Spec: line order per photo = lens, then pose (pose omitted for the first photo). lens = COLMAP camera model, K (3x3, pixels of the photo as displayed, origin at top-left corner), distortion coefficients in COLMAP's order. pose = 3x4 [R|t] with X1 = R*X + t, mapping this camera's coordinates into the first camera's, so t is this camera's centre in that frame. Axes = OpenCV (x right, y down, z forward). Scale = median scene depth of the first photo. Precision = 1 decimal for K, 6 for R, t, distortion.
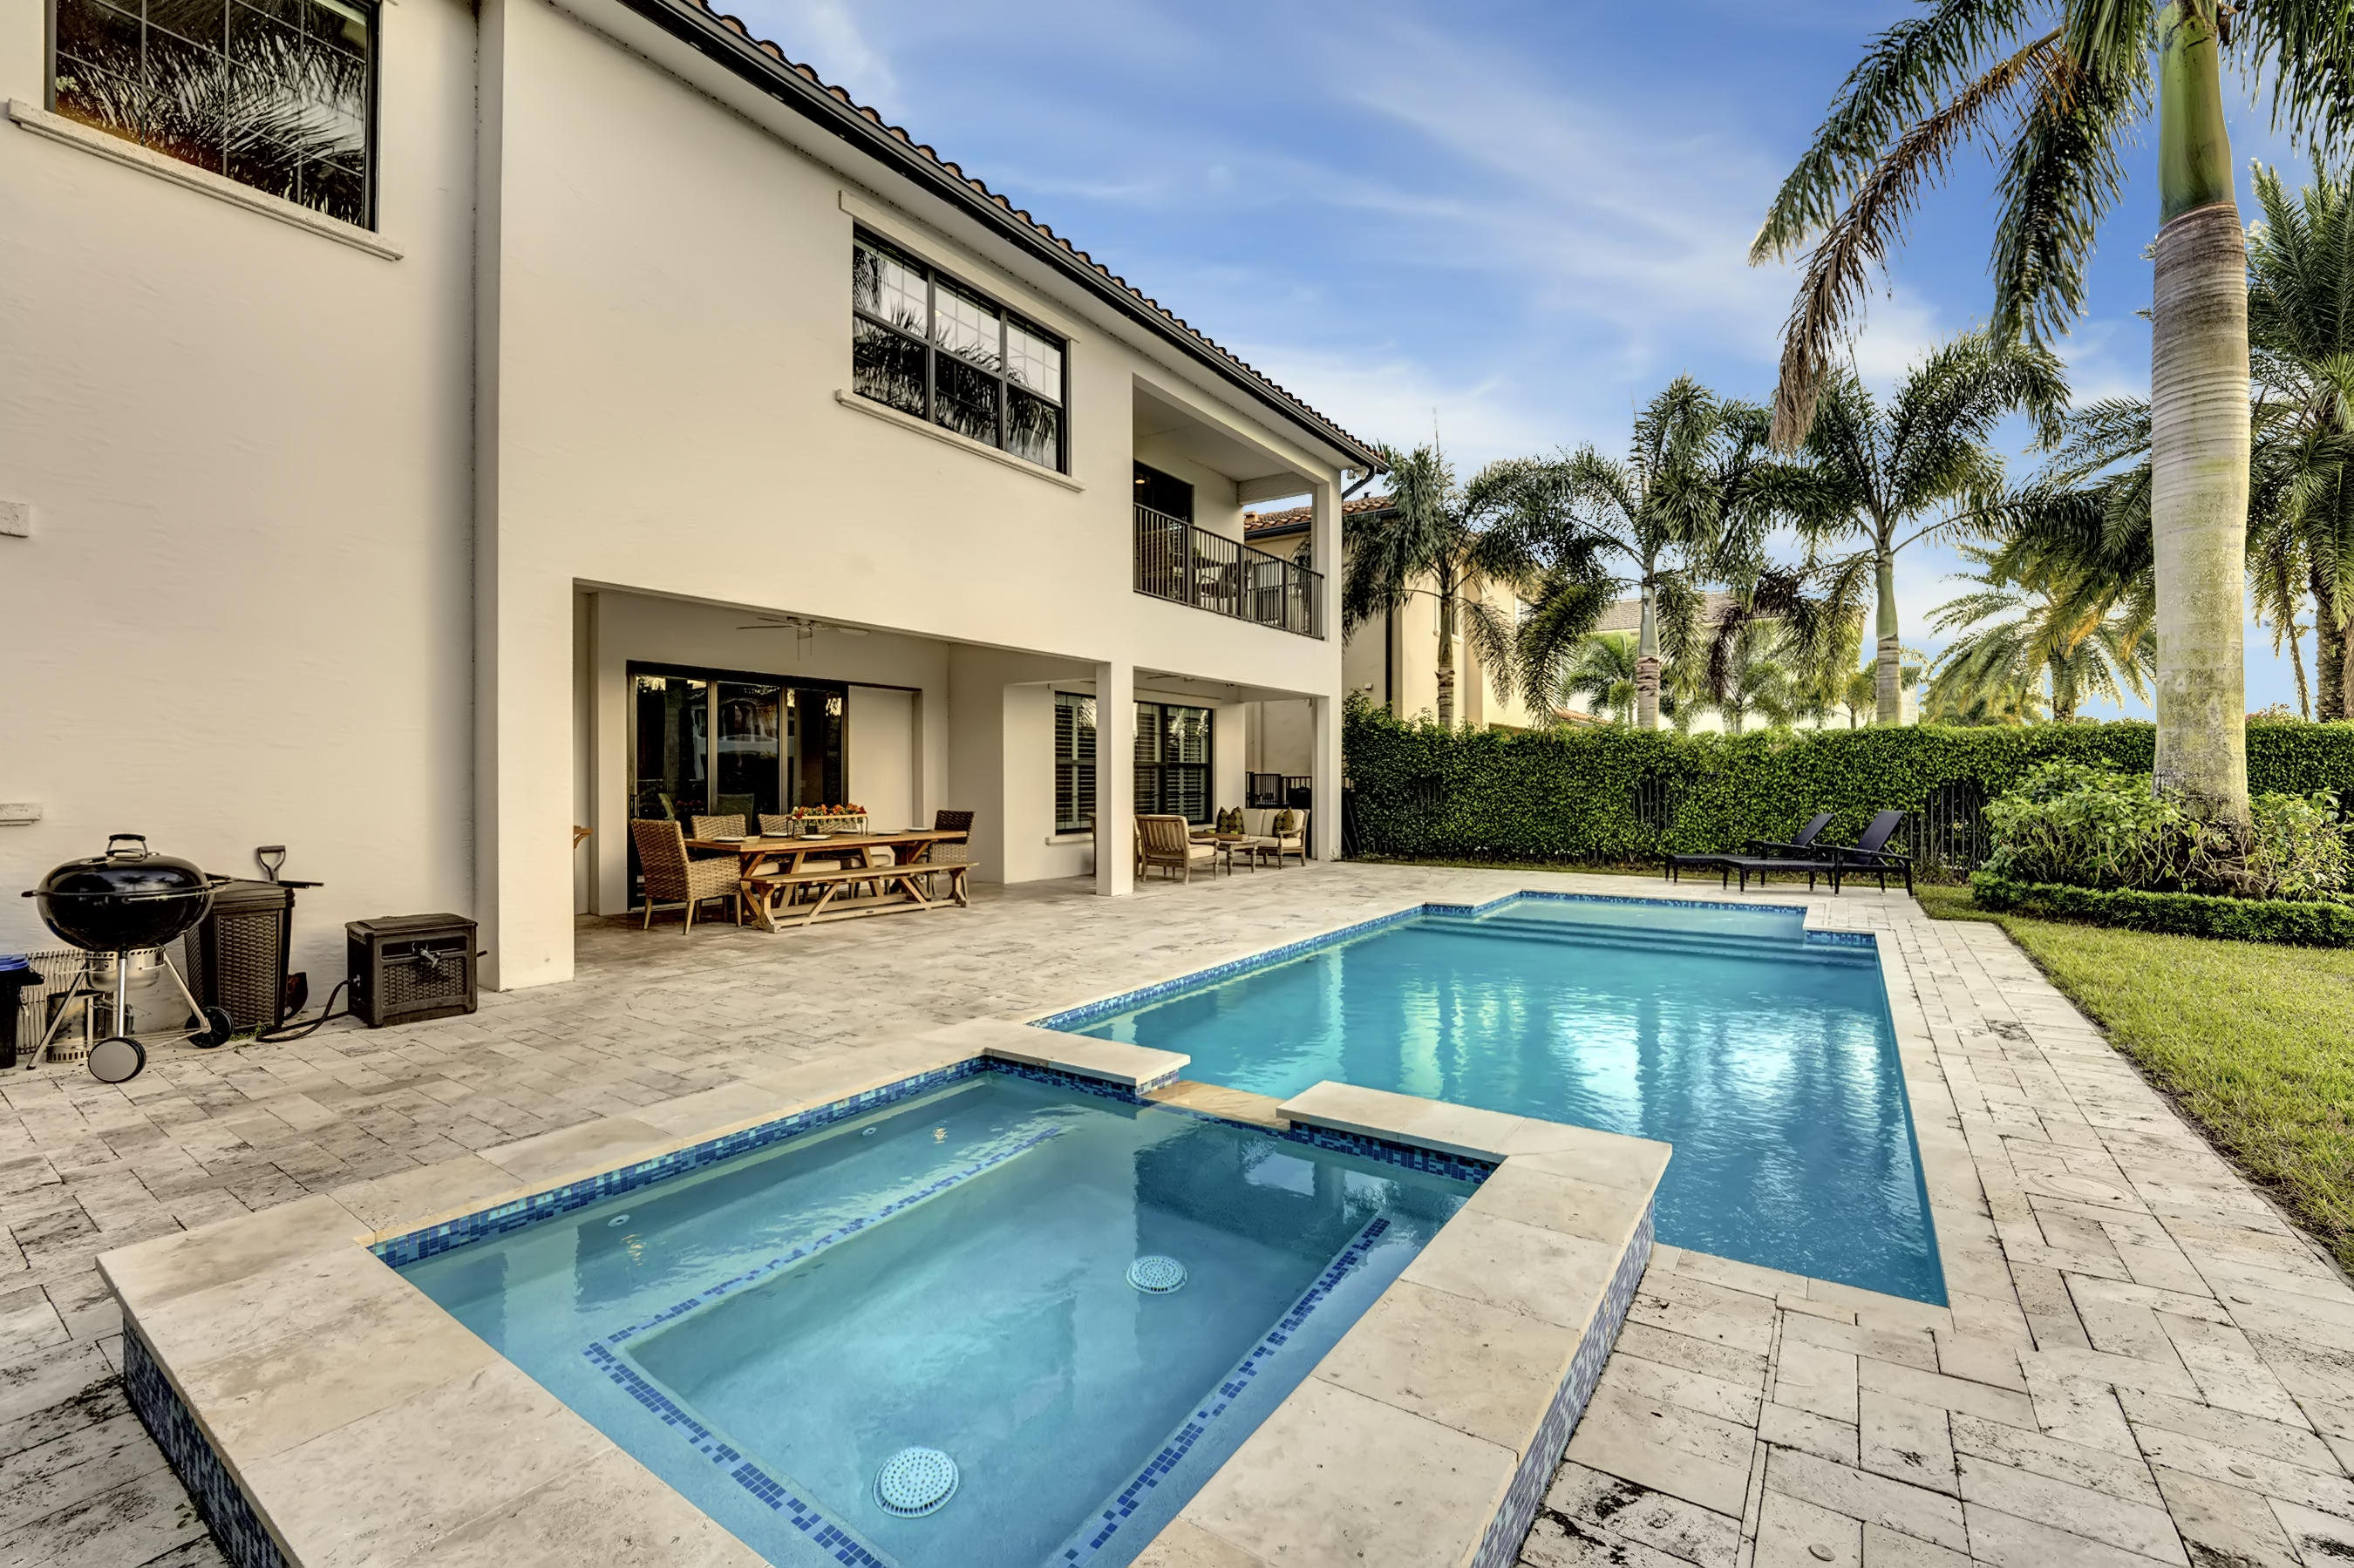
lens RADIAL K [[985.8, 0, 1177.0], [0, 985.8, 784.0], [0, 0, 1]] dist [-0.039275, 0.007473]
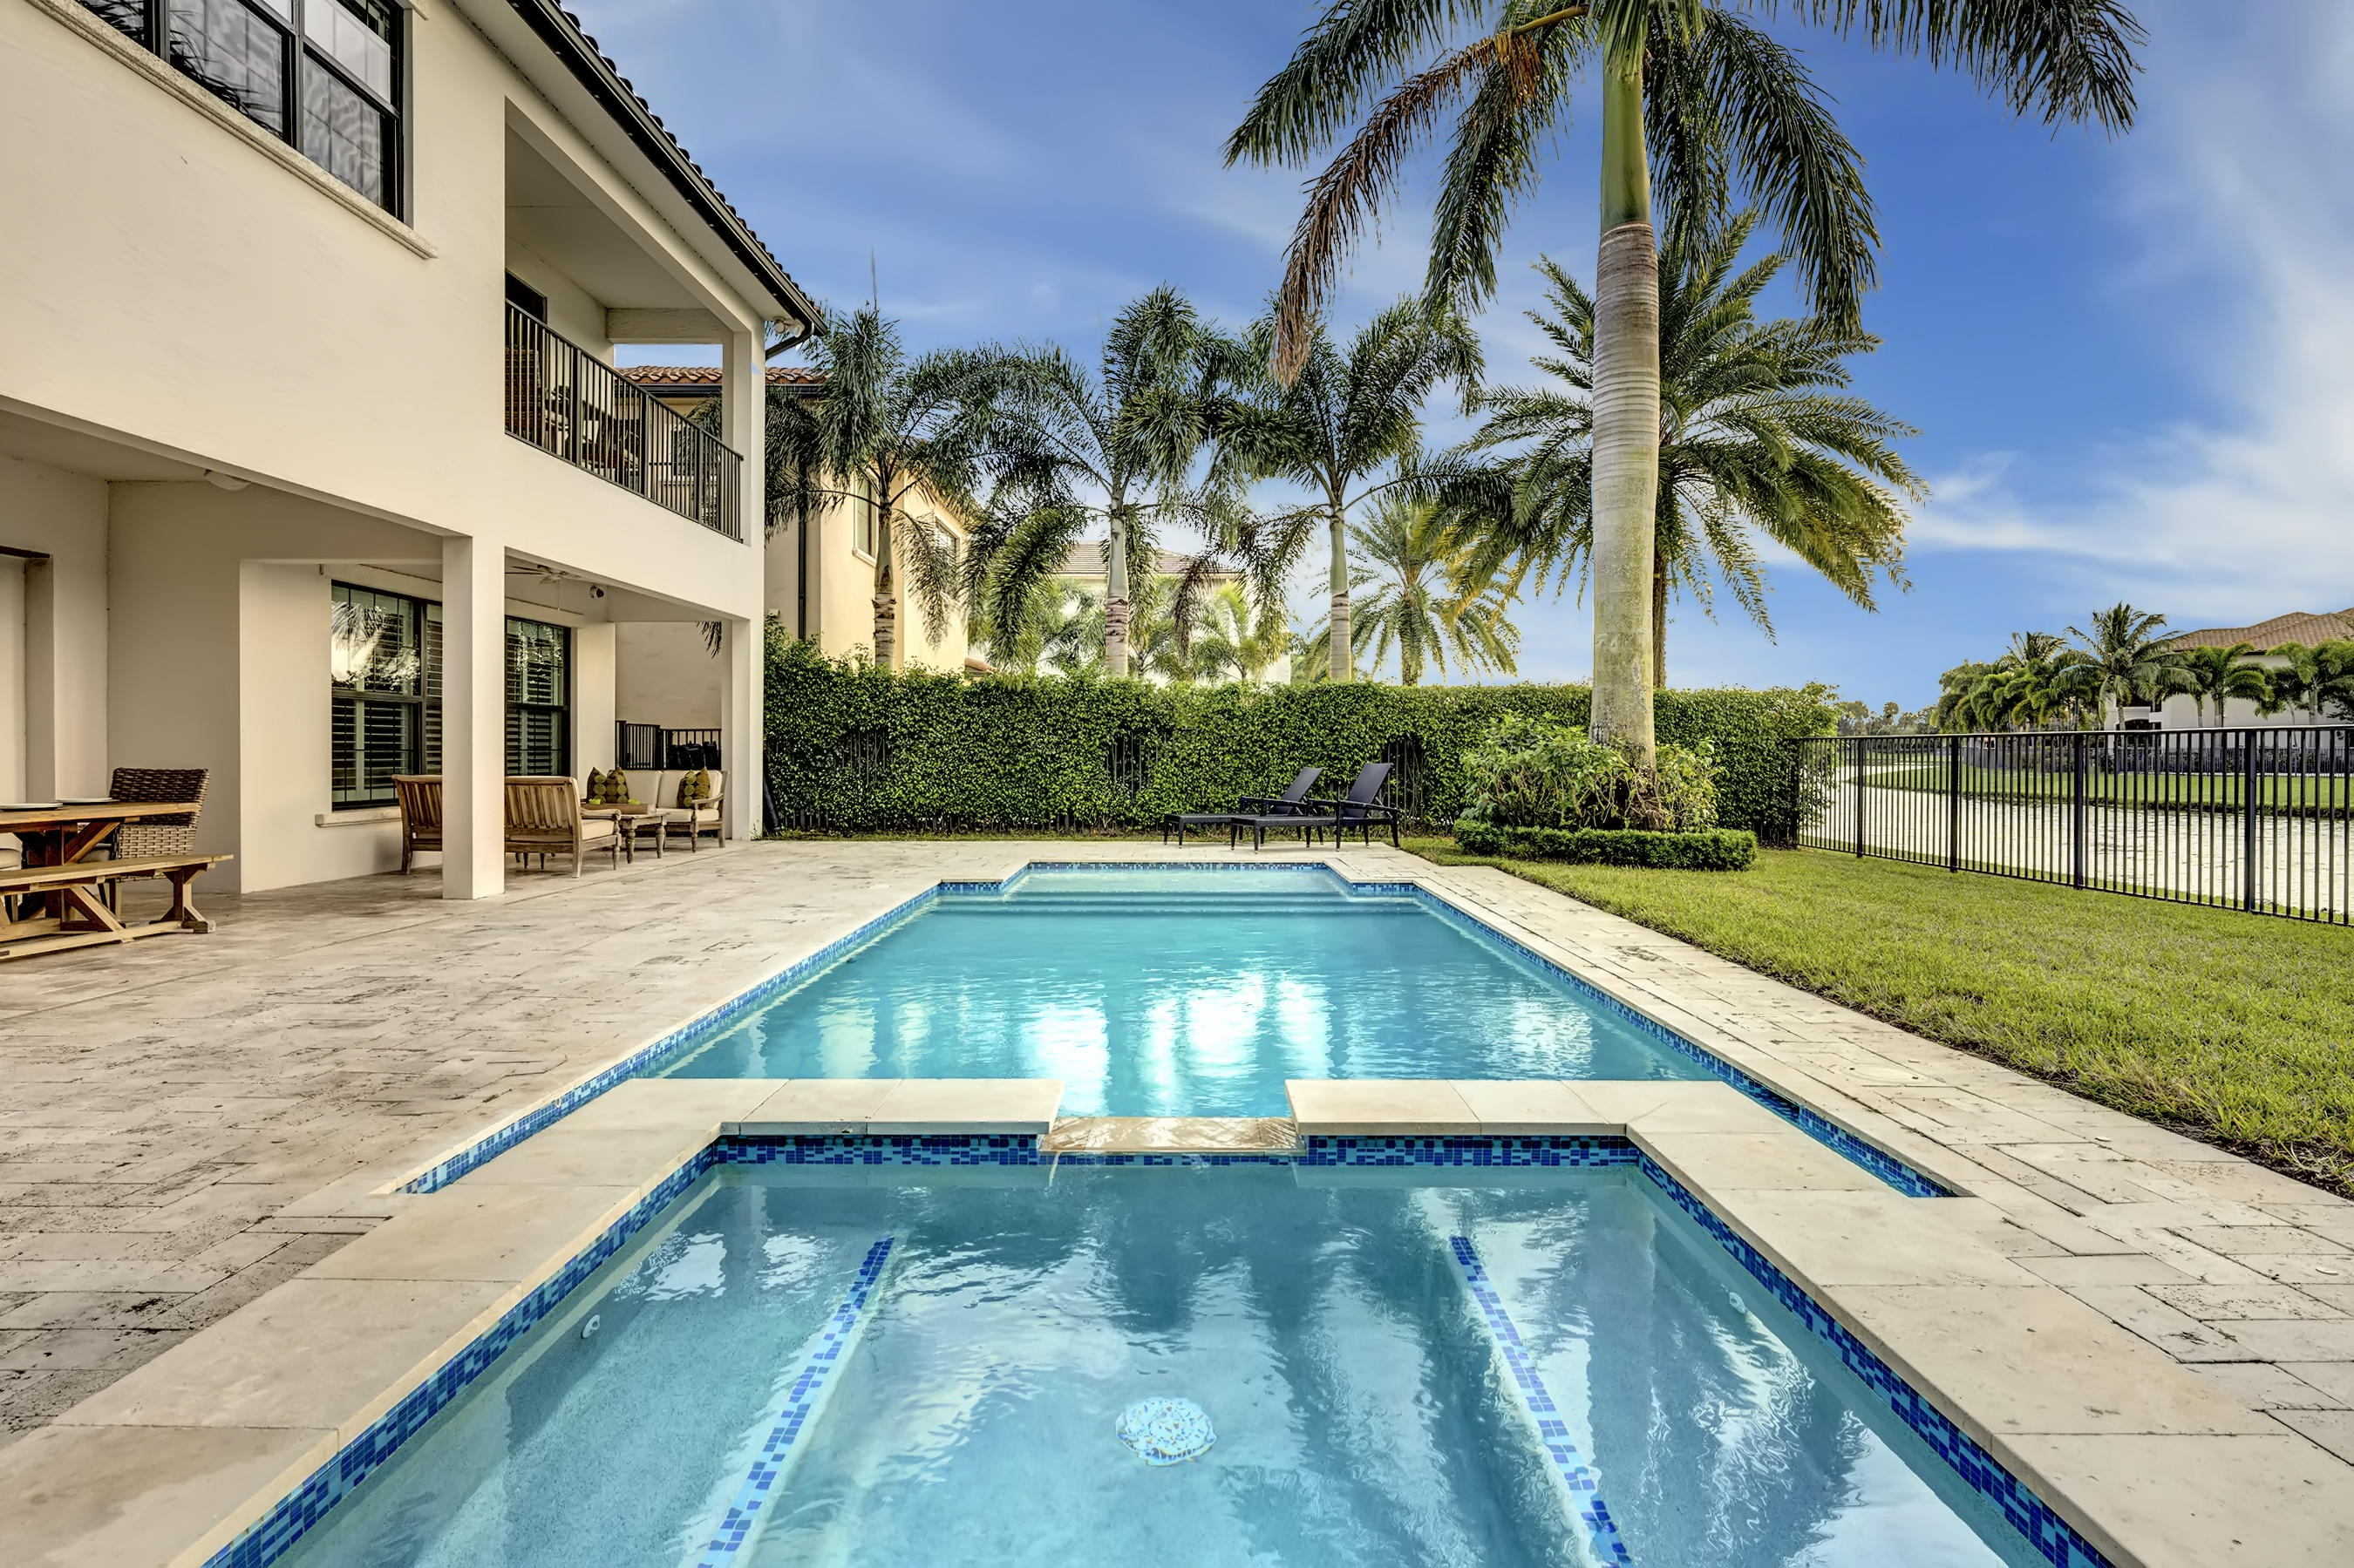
lens RADIAL K [[1194.6, 0, 1178.7], [0, 1194.6, 759.5], [0, 0, 1]] dist [-0.004356, -0.000538]
pose [[0.826455, -0.001717, 0.563000, -0.103927], [-0.000947, 0.999990, 0.004440, 0.015269], [-0.563001, -0.004203, 0.826445, 0.078582]]
